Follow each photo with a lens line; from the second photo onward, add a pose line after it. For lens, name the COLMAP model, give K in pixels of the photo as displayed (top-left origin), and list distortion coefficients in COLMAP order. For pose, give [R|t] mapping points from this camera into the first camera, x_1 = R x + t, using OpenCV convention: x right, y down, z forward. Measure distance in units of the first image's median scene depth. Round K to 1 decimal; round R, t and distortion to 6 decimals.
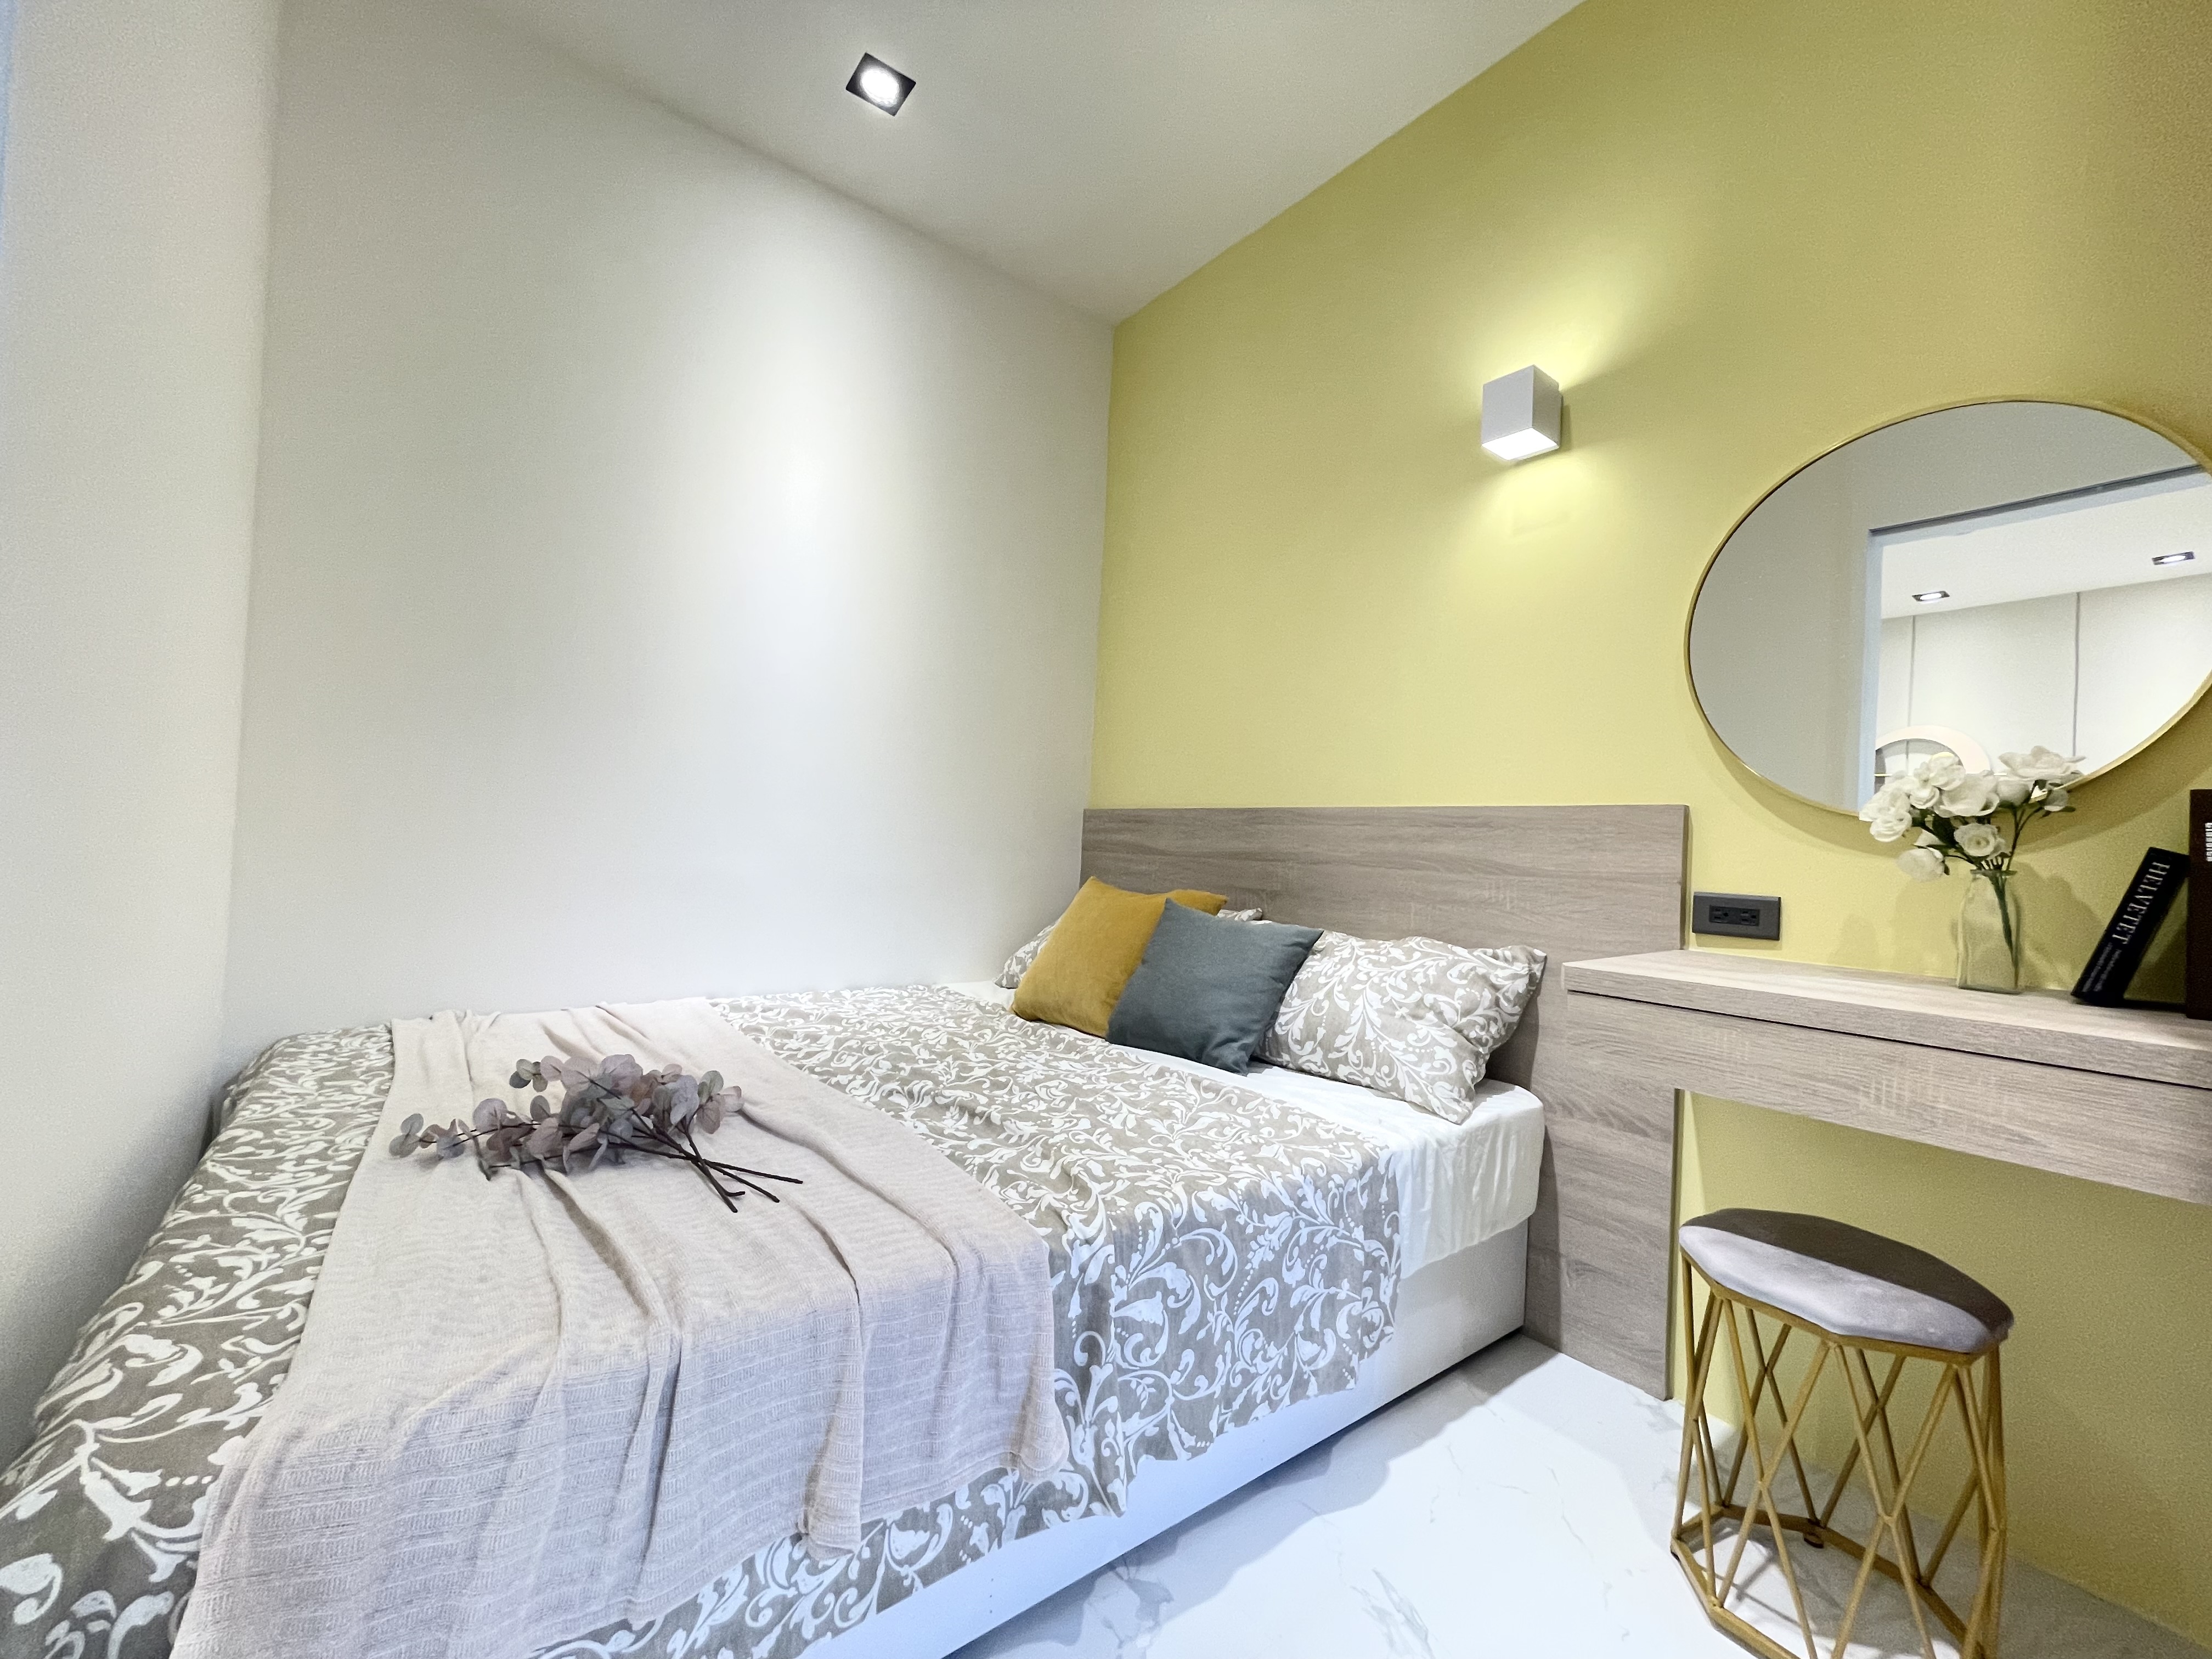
lens RADIAL K [[896.9, 0, 1106.3], [0, 896.9, 821.8], [0, 0, 1]] dist [-0.000293, -0.000649]
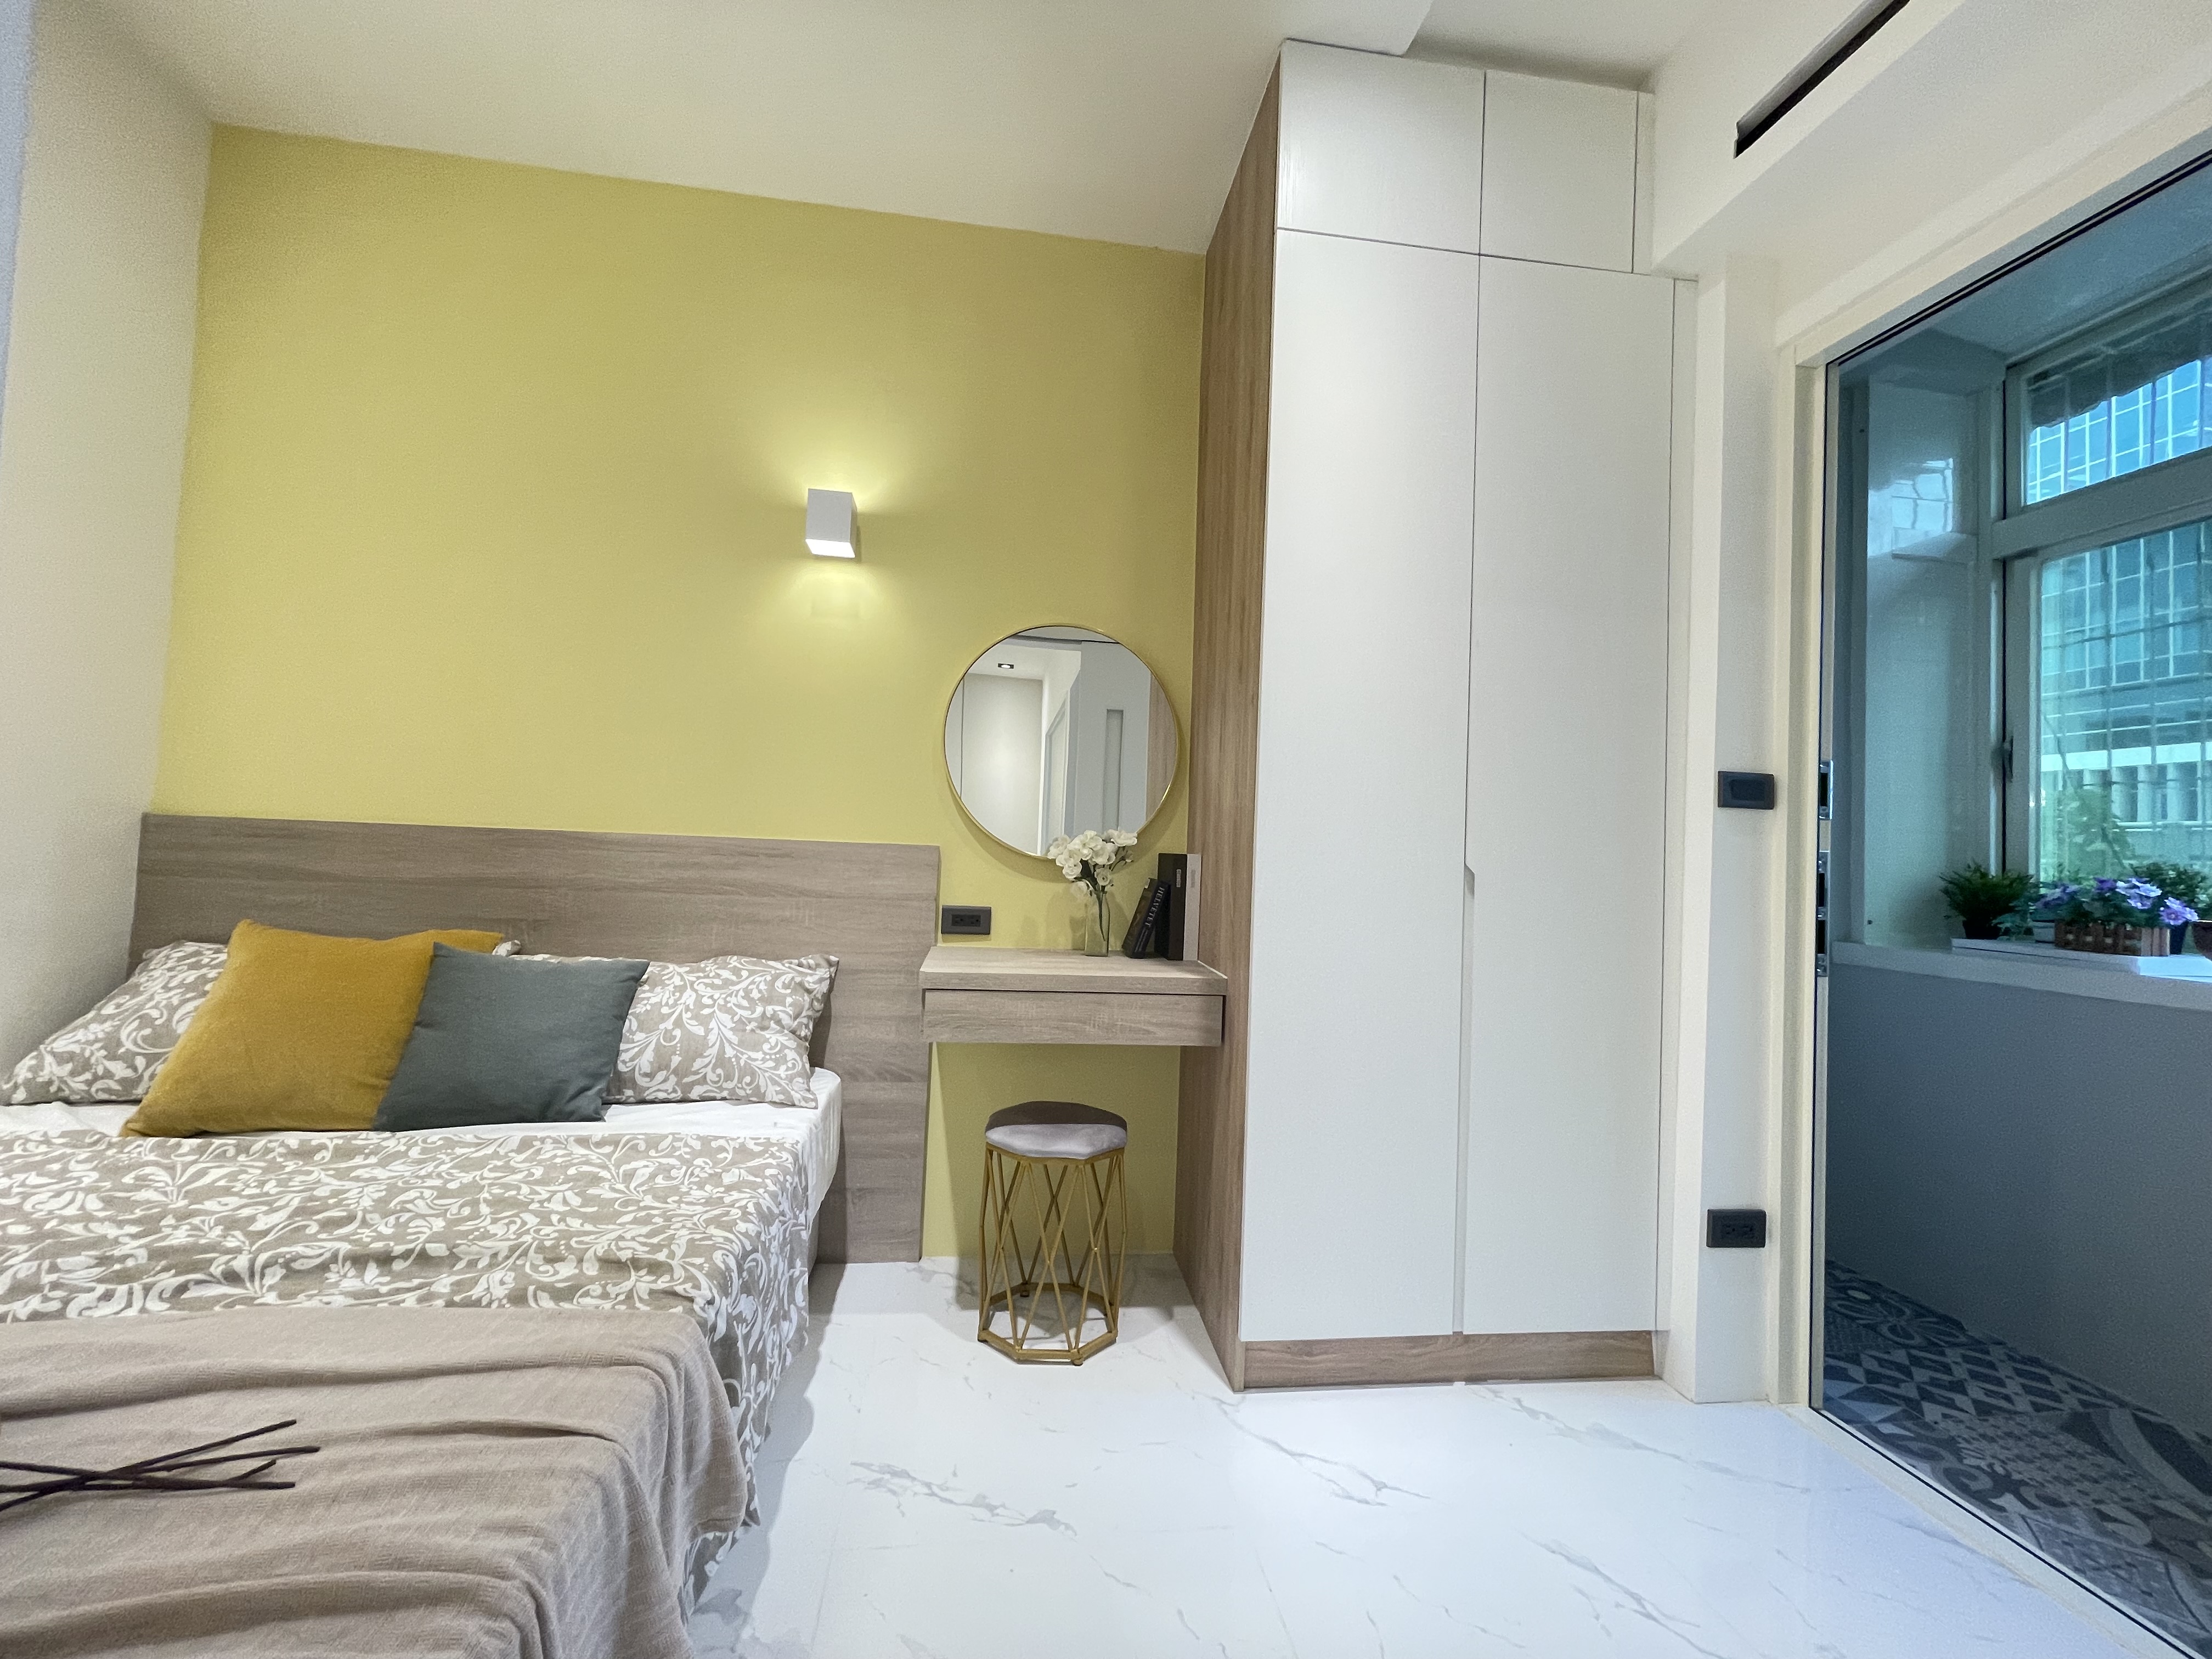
lens RADIAL K [[896.9, 0, 1094.1], [0, 896.9, 821.3], [0, 0, 1]] dist [-0.000293, -0.000649]
pose [[0.489736, 0.009000, 0.871824, -0.559508], [-0.040620, 0.999096, 0.012504, -0.099014], [-0.870924, -0.041537, 0.489659, 0.089931]]
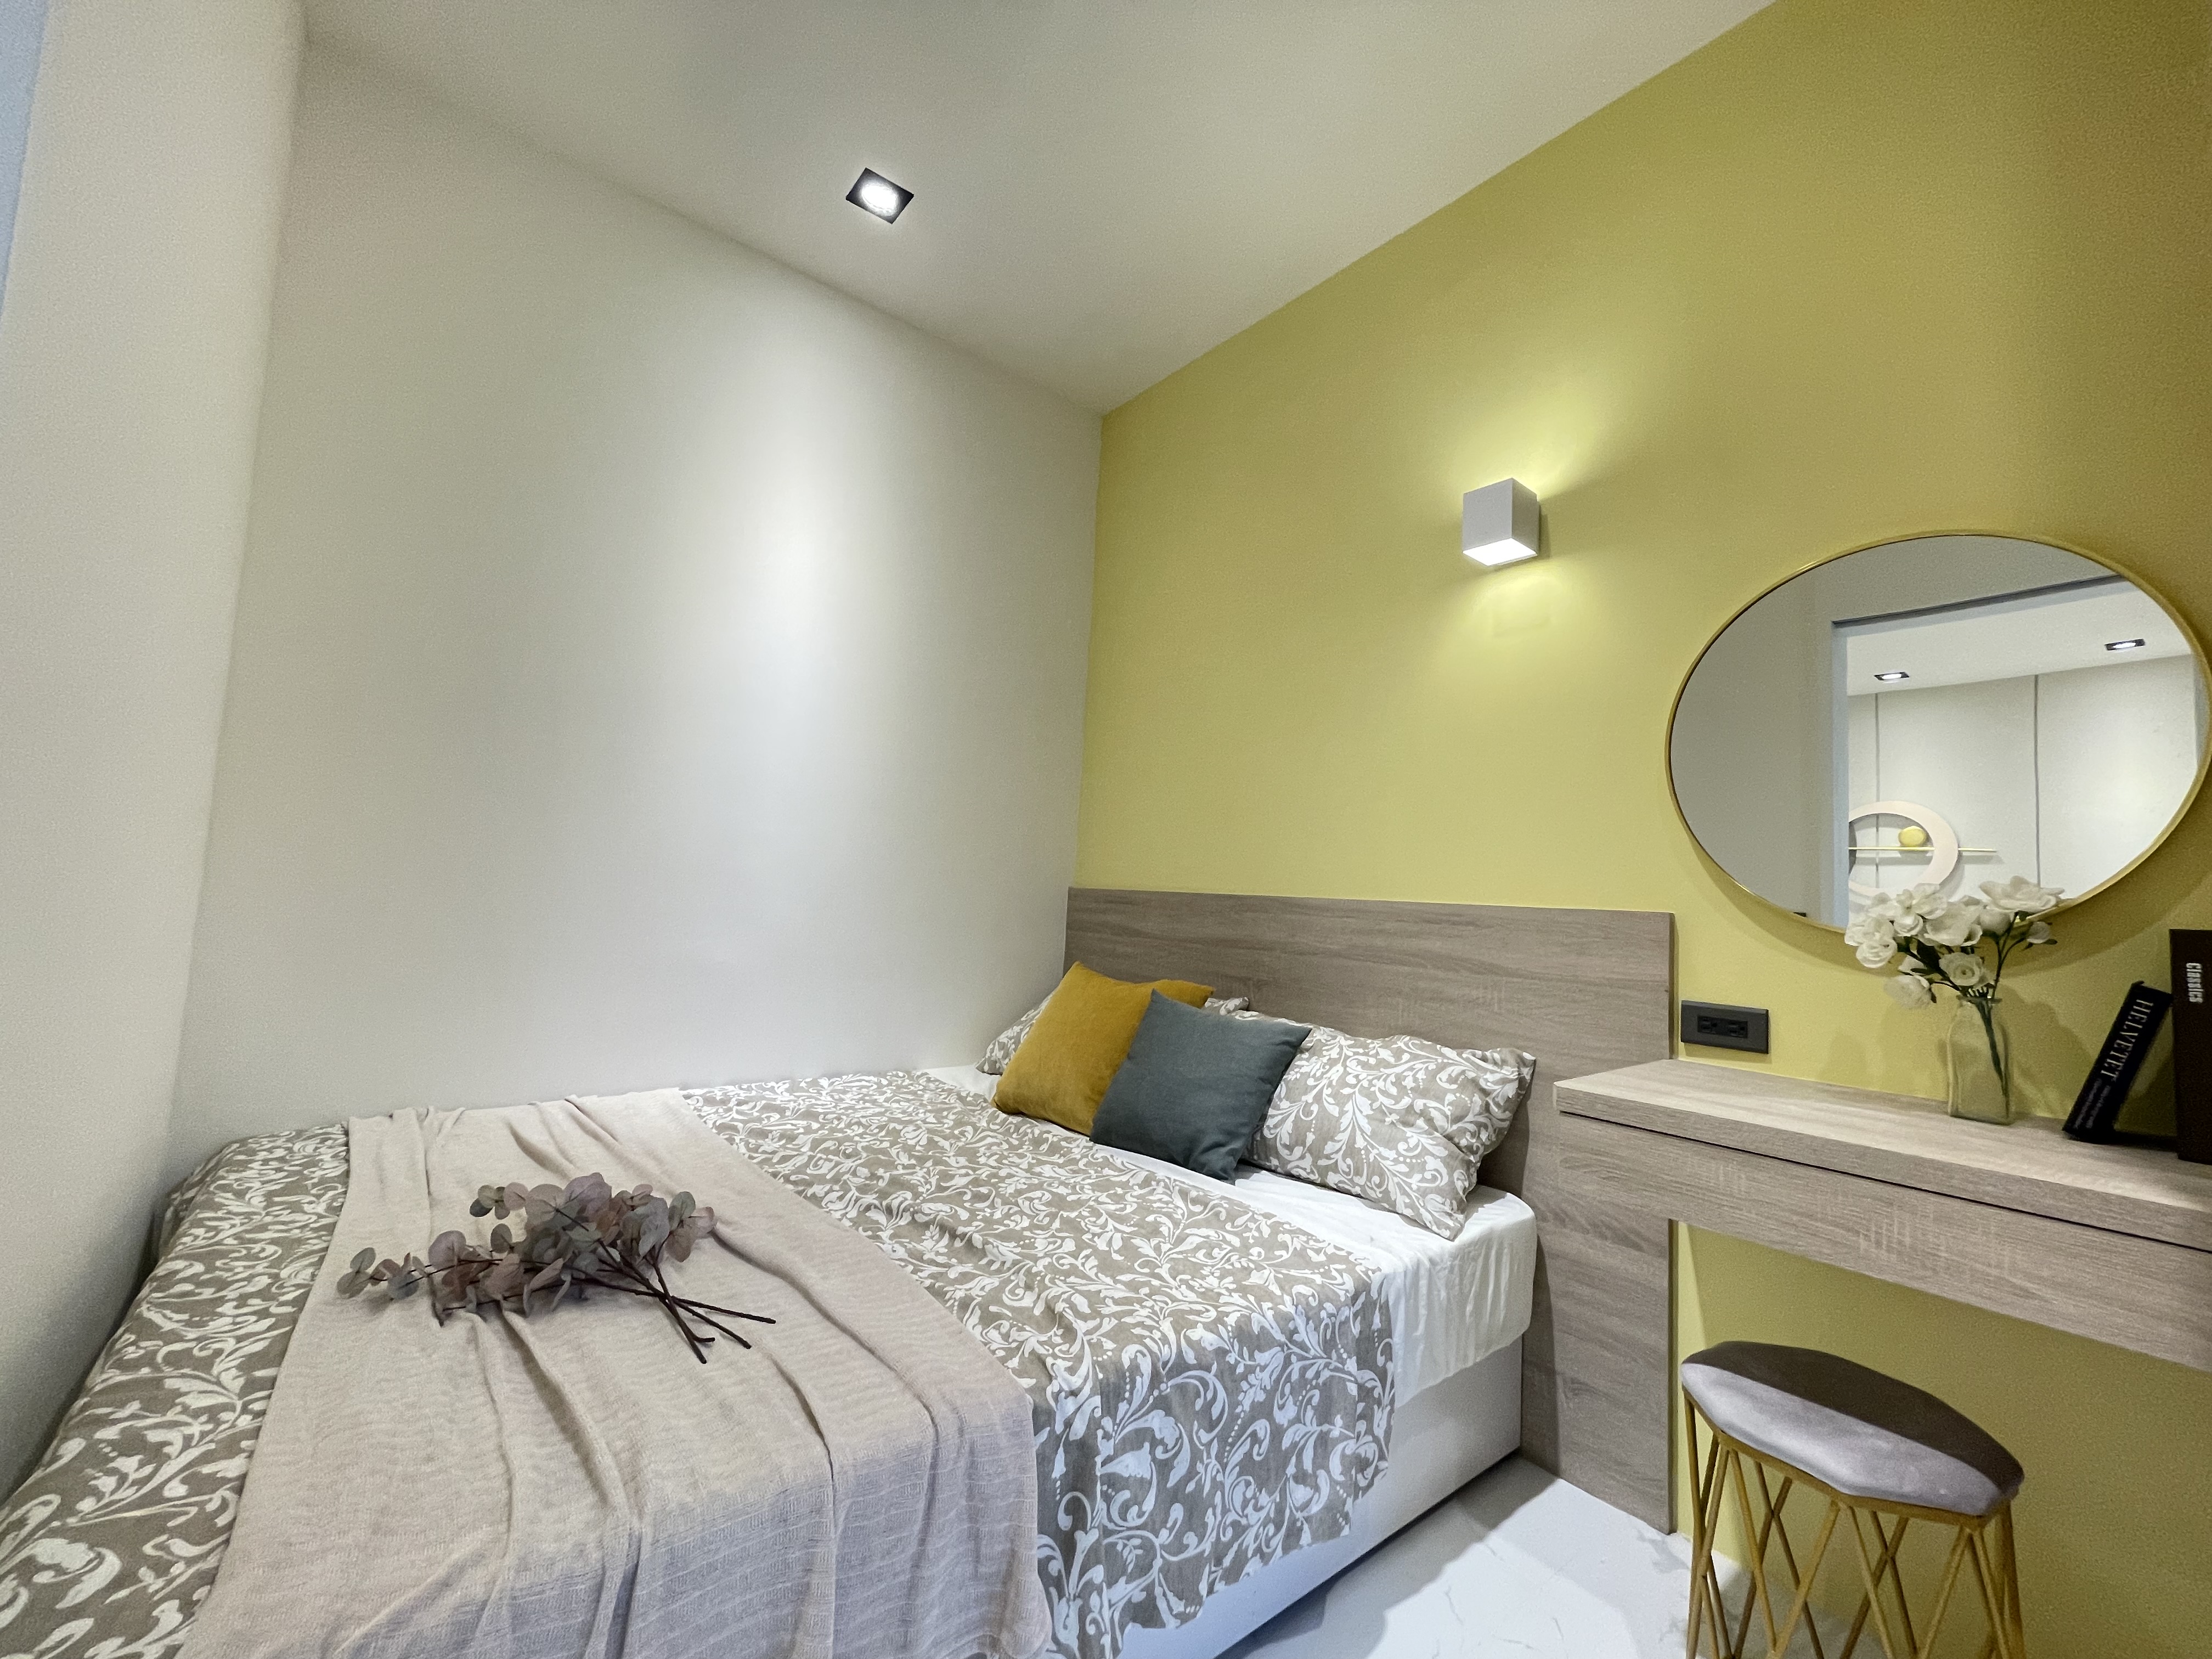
lens RADIAL K [[896.9, 0, 1106.3], [0, 896.9, 820.6], [0, 0, 1]] dist [-0.000293, -0.000649]
pose [[0.999778, 0.008279, 0.019385, -0.006878], [-0.007159, 0.998341, -0.057137, -0.068857], [-0.019826, 0.056985, 0.998178, 0.005990]]
